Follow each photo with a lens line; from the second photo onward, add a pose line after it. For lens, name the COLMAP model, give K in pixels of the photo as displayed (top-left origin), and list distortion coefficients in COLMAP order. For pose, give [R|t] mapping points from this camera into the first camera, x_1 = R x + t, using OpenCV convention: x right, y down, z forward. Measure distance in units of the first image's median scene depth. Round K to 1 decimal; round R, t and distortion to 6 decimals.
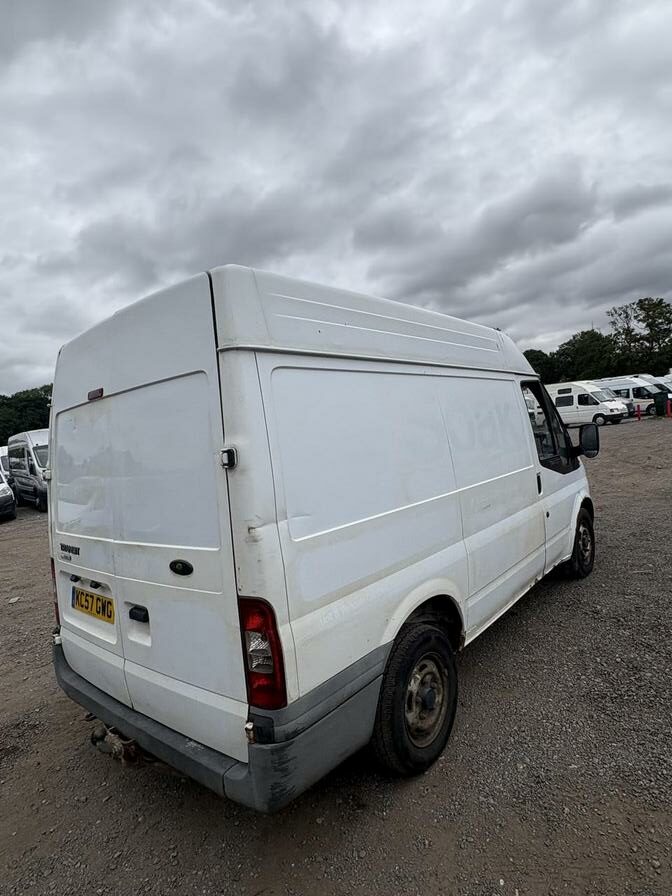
lens RADIAL K [[484.3, 0, 339.2], [0, 484.3, 459.2], [0, 0, 1]] dist [0.008178, -0.004633]
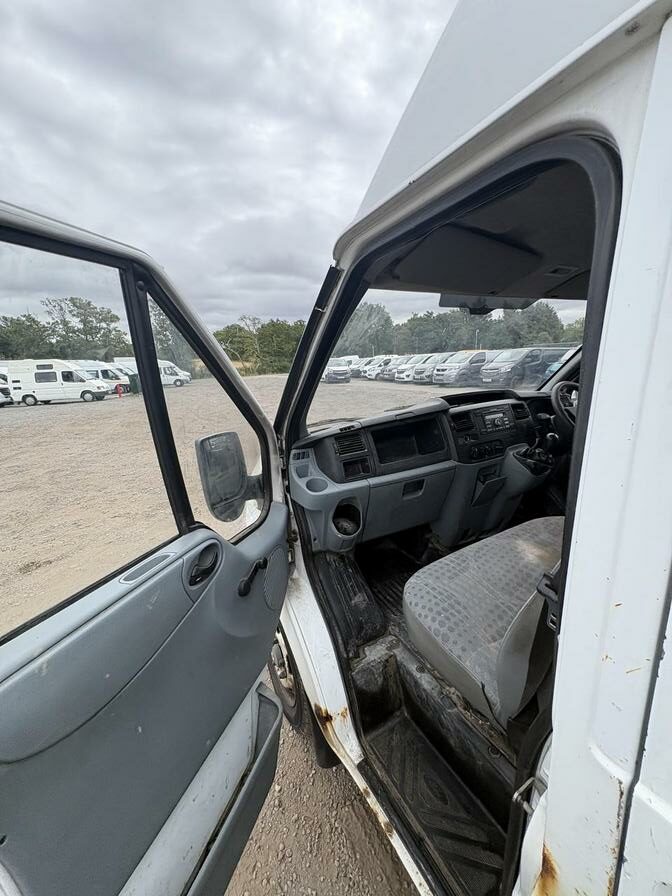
lens RADIAL K [[357.2, 0, 334.1], [0, 357.2, 445.6], [0, 0, 1]] dist [-0.003314, 0.001034]
pose [[0.360835, -0.115396, 0.925463, -0.007024], [0.070210, 0.992861, 0.096425, -0.003682], [-0.929983, 0.030183, 0.366361, 0.080252]]
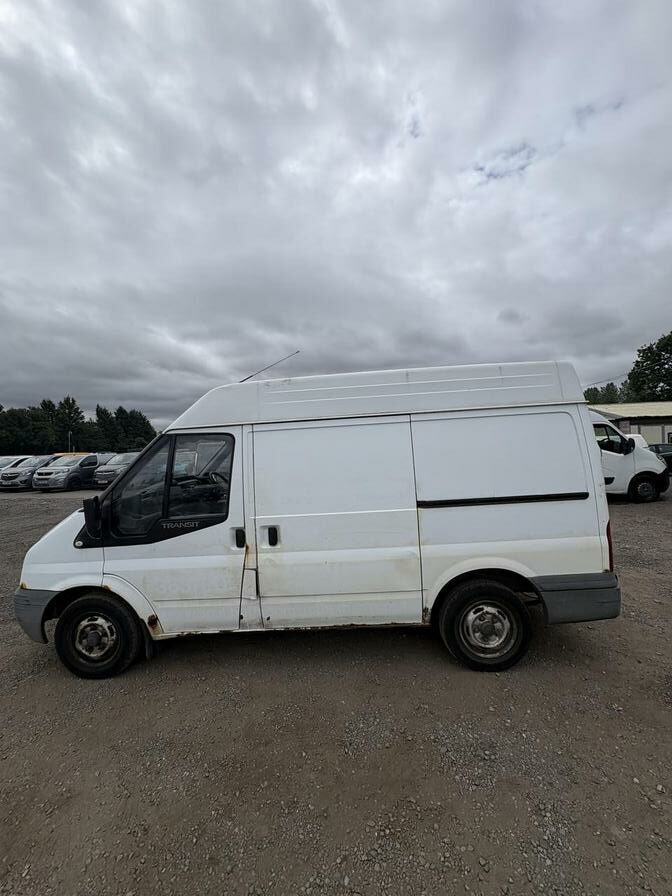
lens RADIAL K [[357.2, 0, 331.4], [0, 357.2, 453.0], [0, 0, 1]] dist [-0.003314, 0.001034]
pose [[-0.589582, 0.126107, 0.797803, -0.037125], [0.158015, 0.986659, -0.039185, -0.002095], [-0.792101, 0.102962, -0.601643, 0.094915]]
